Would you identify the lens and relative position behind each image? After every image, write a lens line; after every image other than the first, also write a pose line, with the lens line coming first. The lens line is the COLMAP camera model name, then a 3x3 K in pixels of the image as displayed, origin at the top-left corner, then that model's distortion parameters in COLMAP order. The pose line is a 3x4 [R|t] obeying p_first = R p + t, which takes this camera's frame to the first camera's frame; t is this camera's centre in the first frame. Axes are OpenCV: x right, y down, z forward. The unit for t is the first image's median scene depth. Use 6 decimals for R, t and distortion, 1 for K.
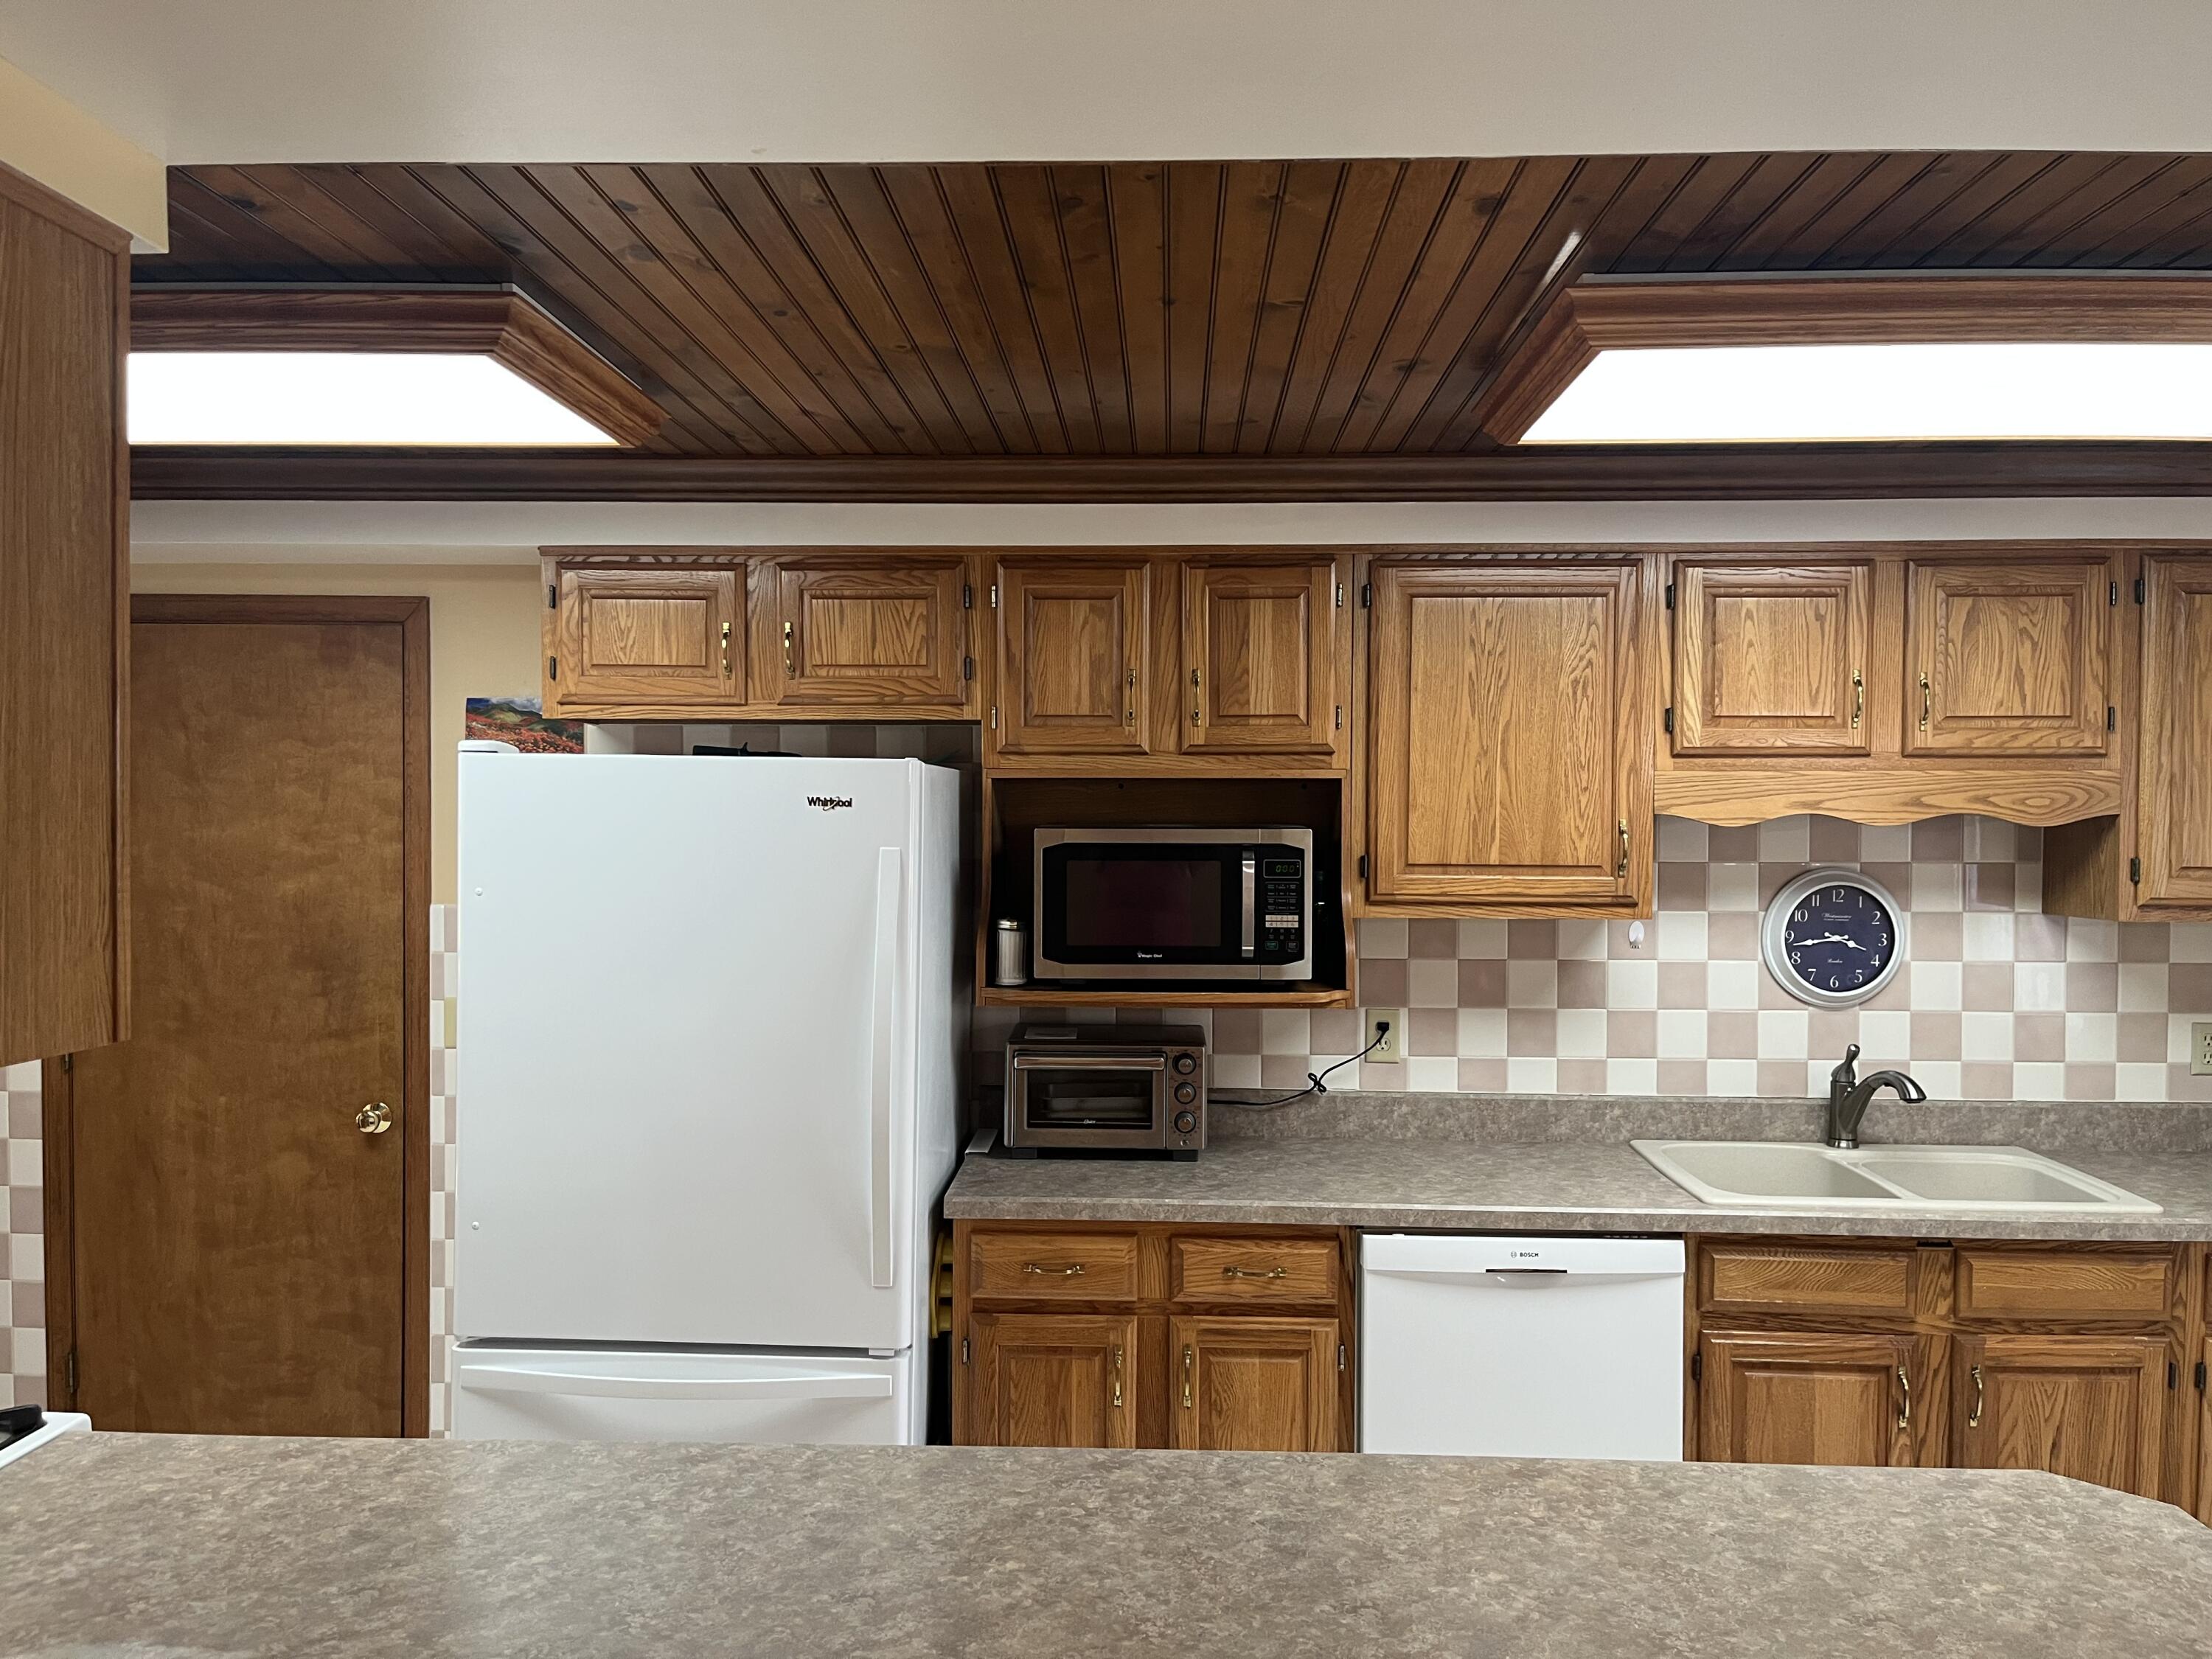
lens RADIAL K [[1666.4, 0, 1112.6], [0, 1666.4, 844.3], [0, 0, 1]] dist [0.073522, -0.098166]
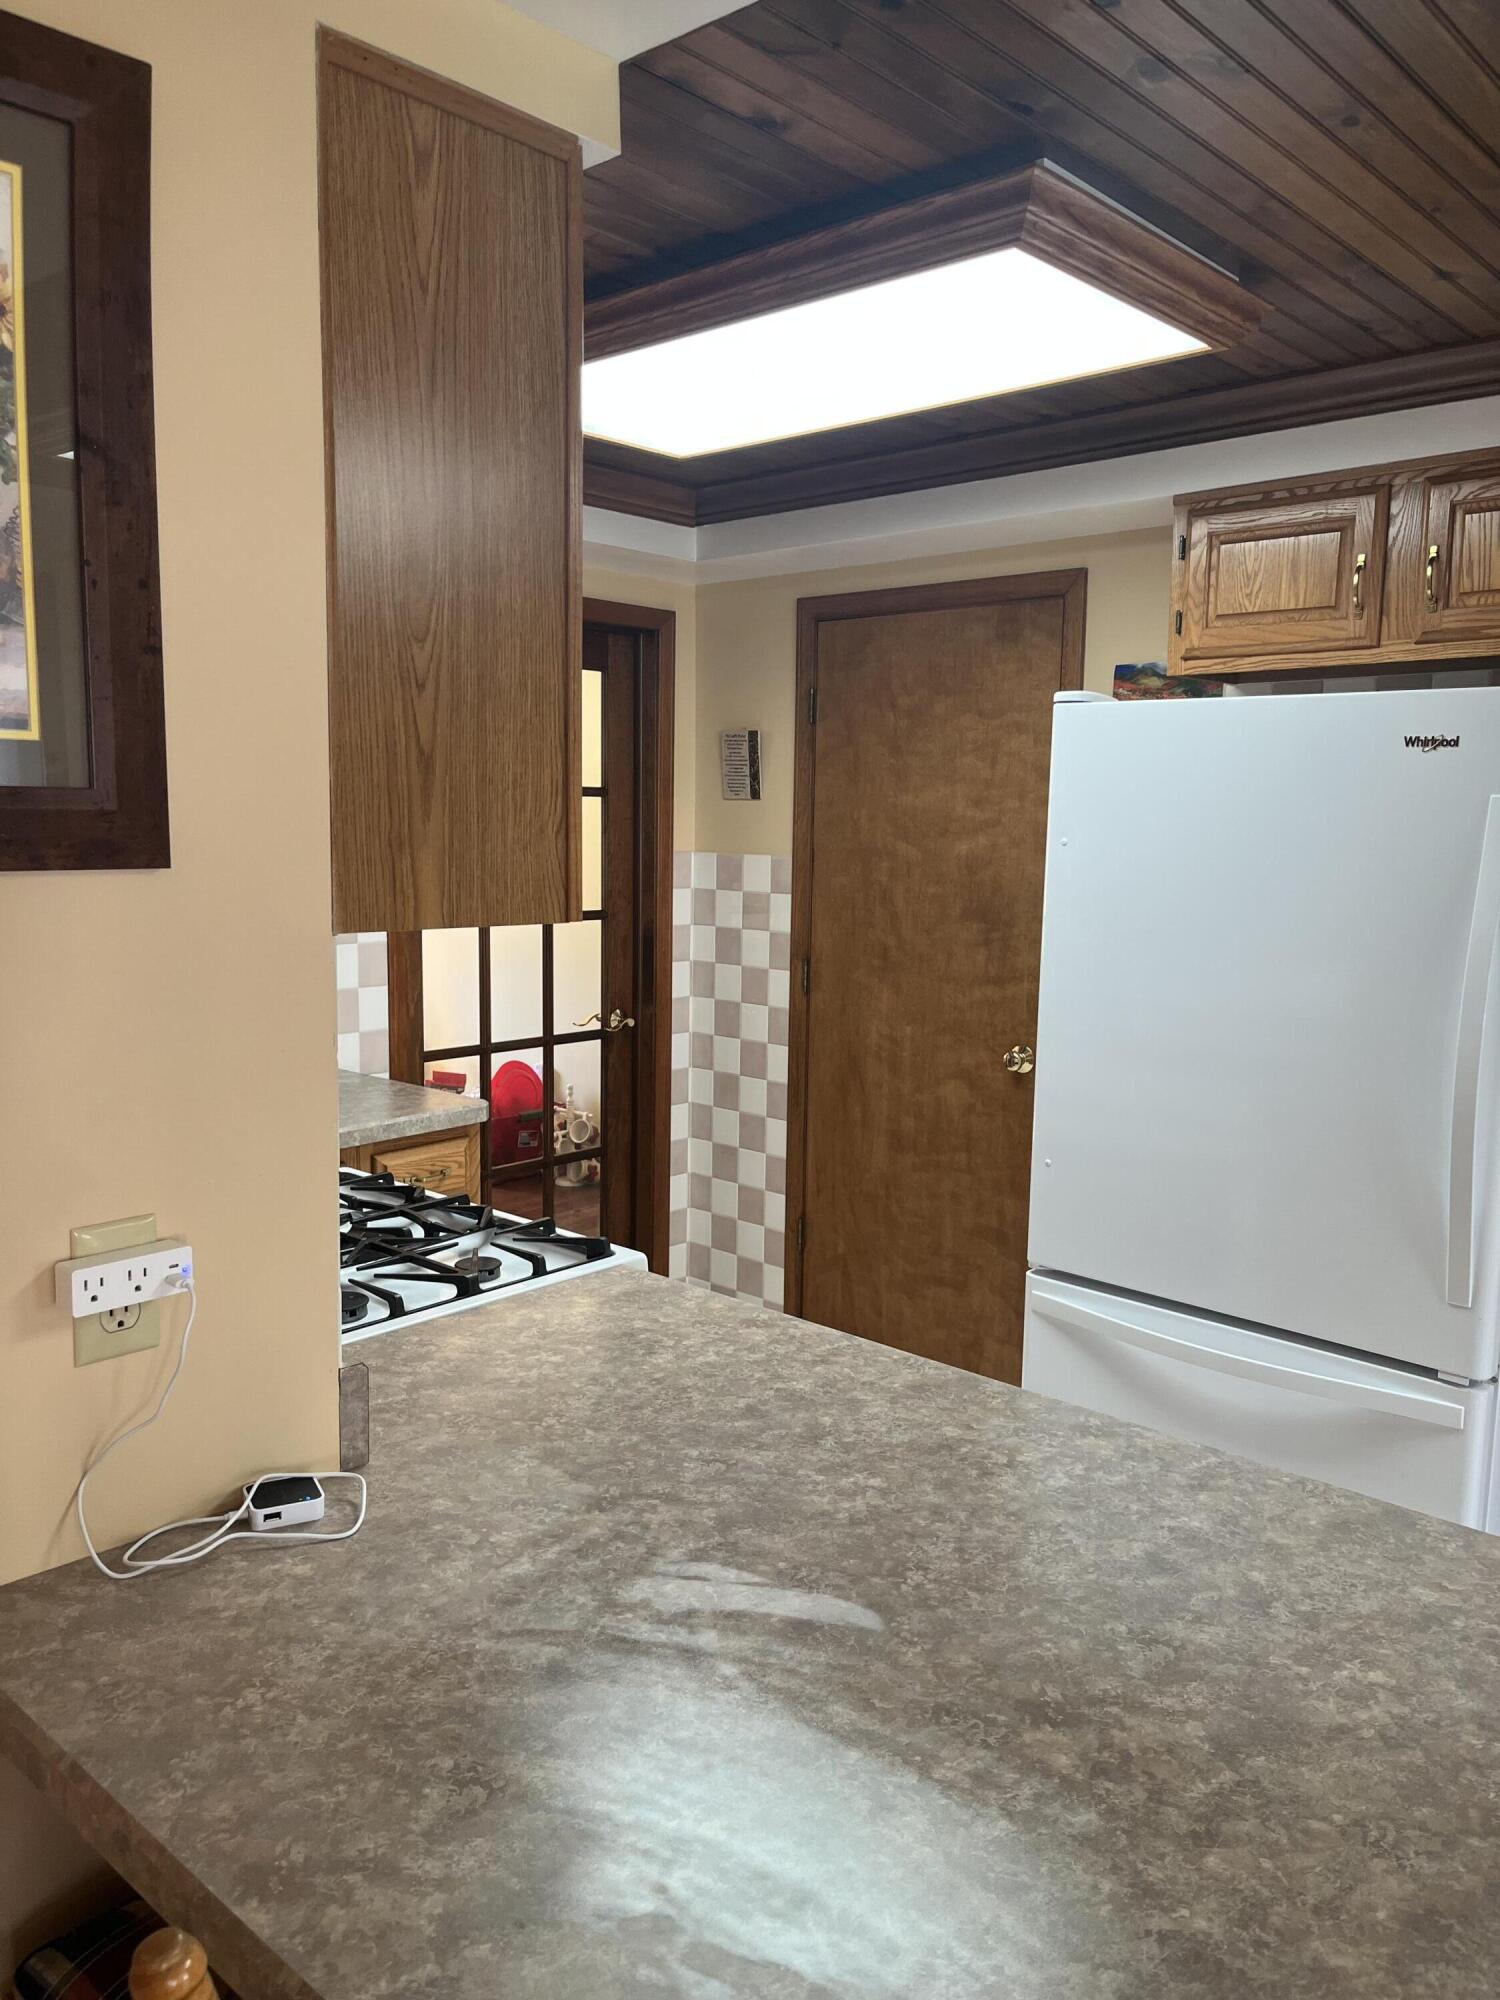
lens RADIAL K [[1506.7, 0, 747.0], [0, 1506.7, 1007.2], [0, 0, 1]] dist [0.073522, -0.098166]
pose [[0.761164, 0.087795, -0.642590, 0.067606], [-0.023896, 0.993919, 0.107490, 0.030083], [0.648119, -0.066462, 0.758633, 0.152619]]
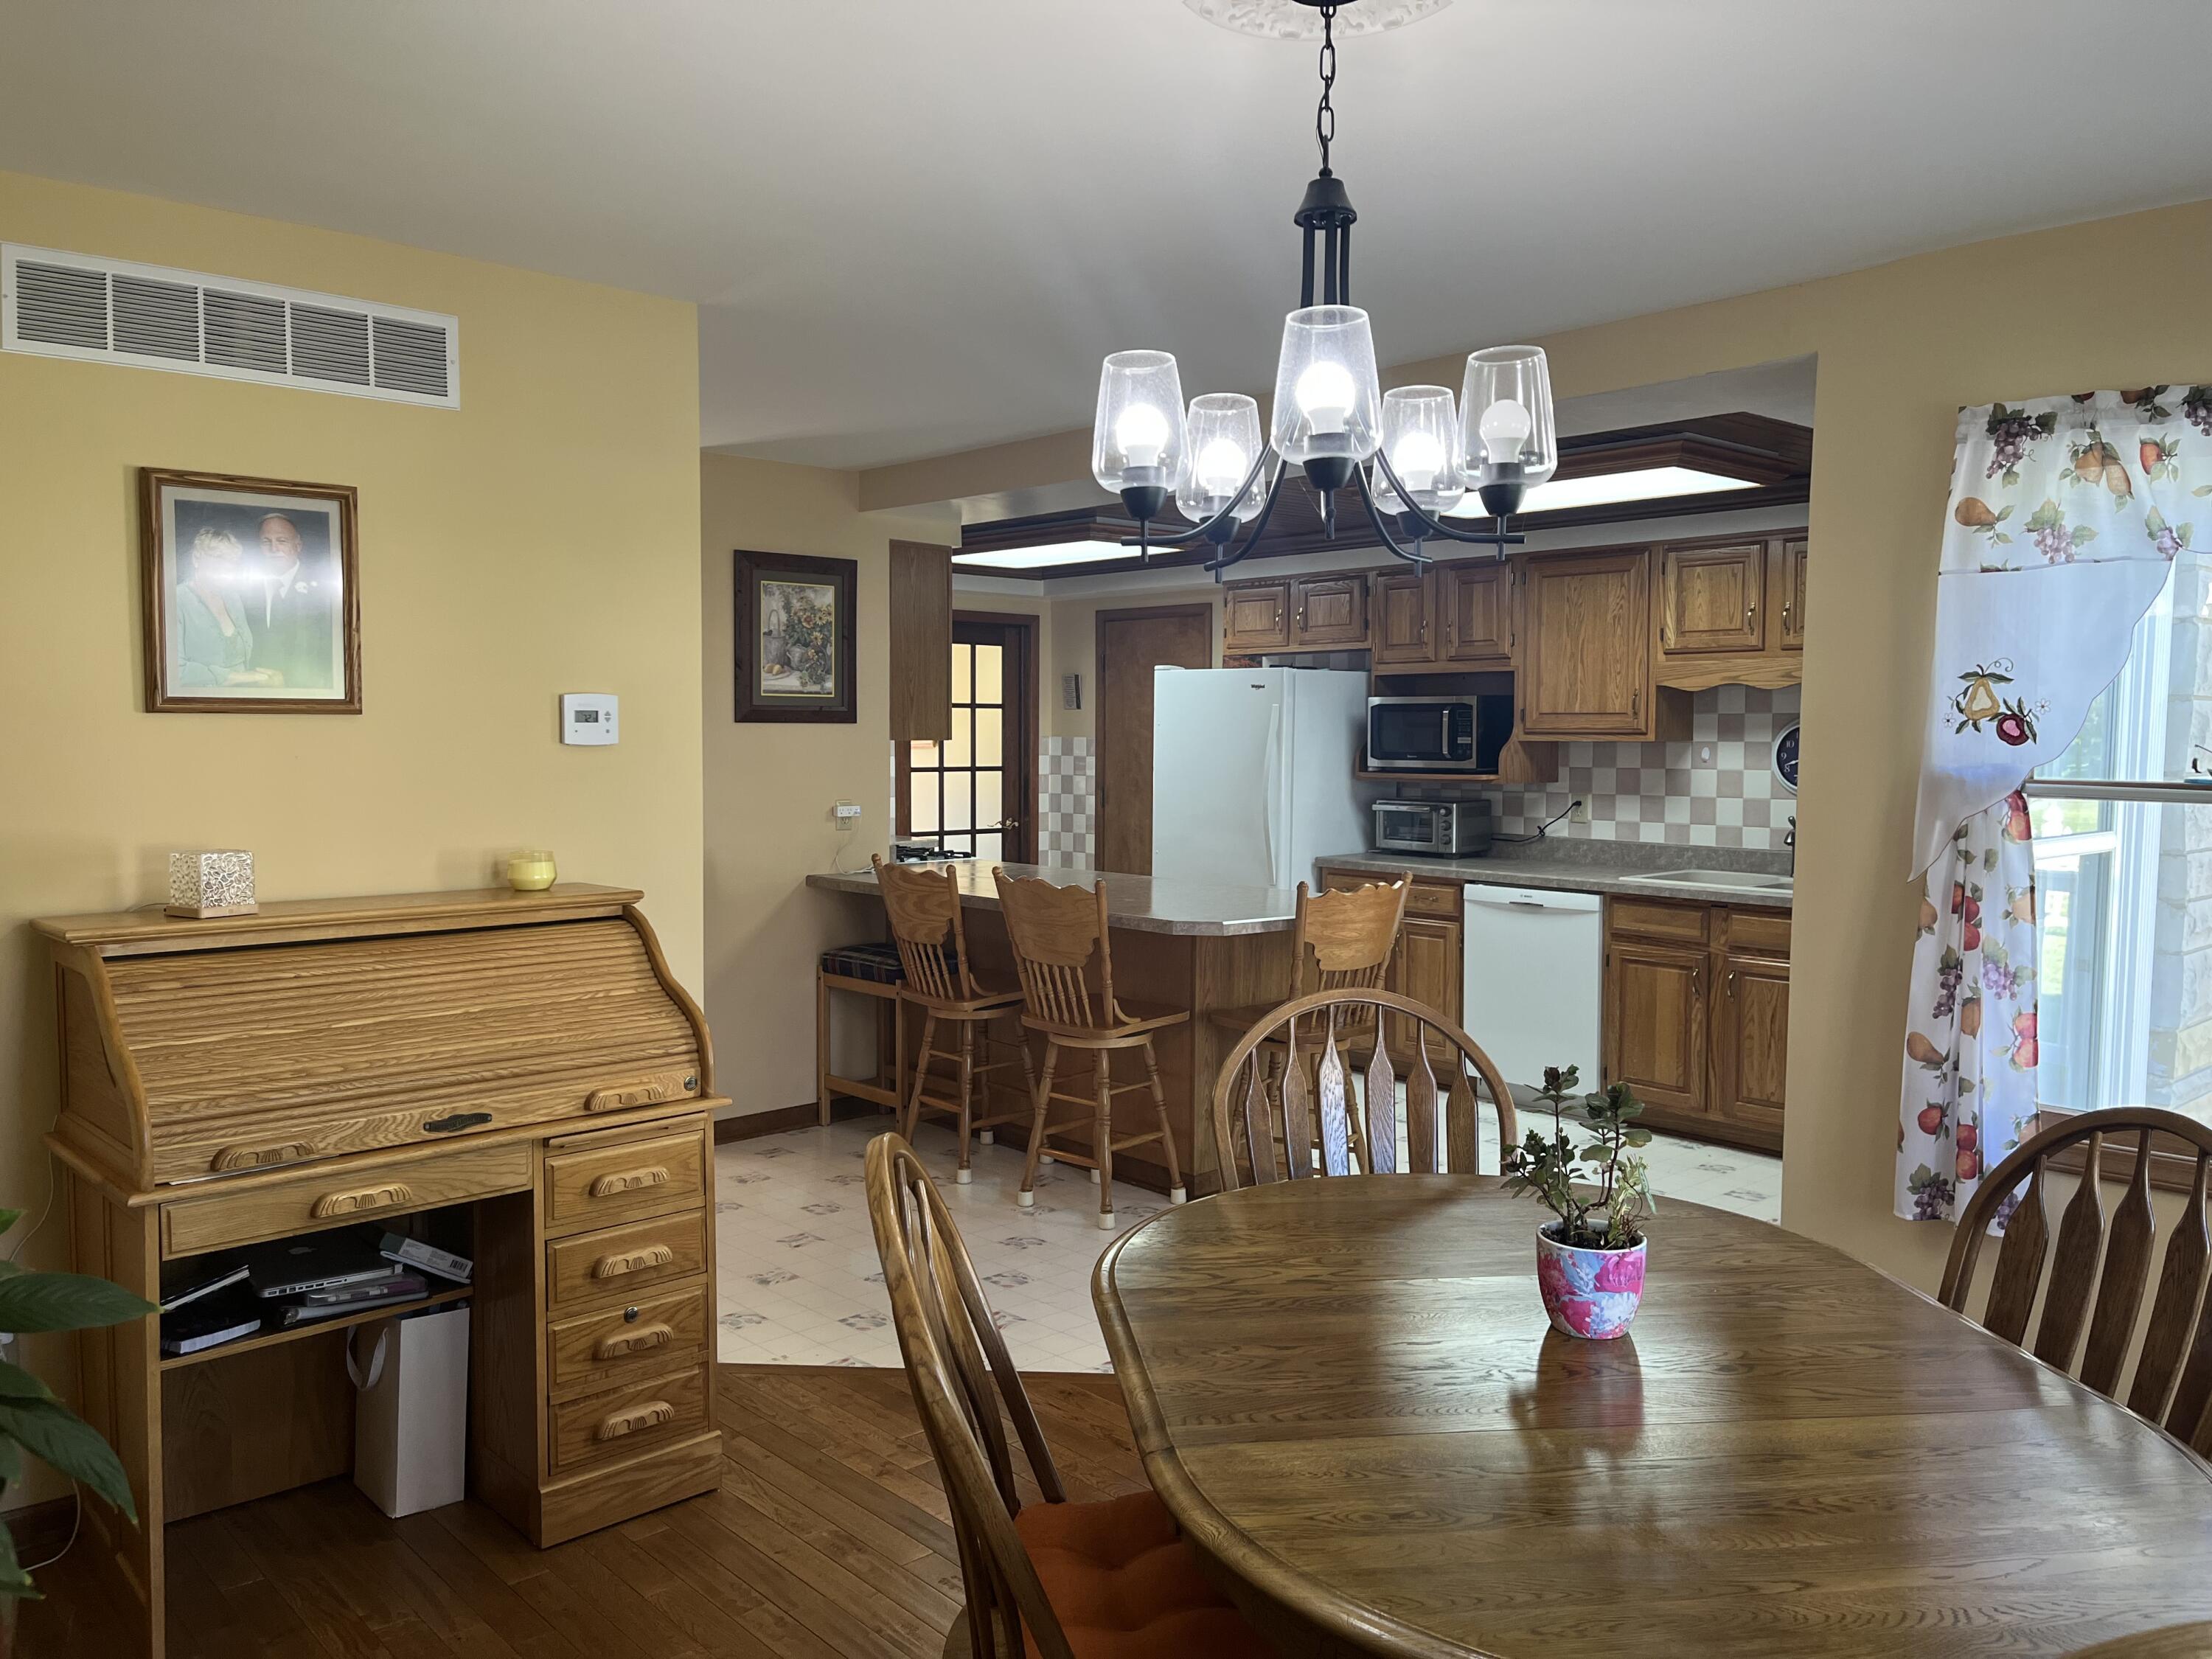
lens RADIAL K [[1666.4, 0, 1108.8], [0, 1666.4, 817.6], [0, 0, 1]] dist [0.073522, -0.098166]
pose [[0.696841, 0.036270, -0.716308, 1.263446], [-0.015902, 0.999256, 0.035128, 0.074989], [0.717050, -0.013088, 0.696899, -0.759476]]
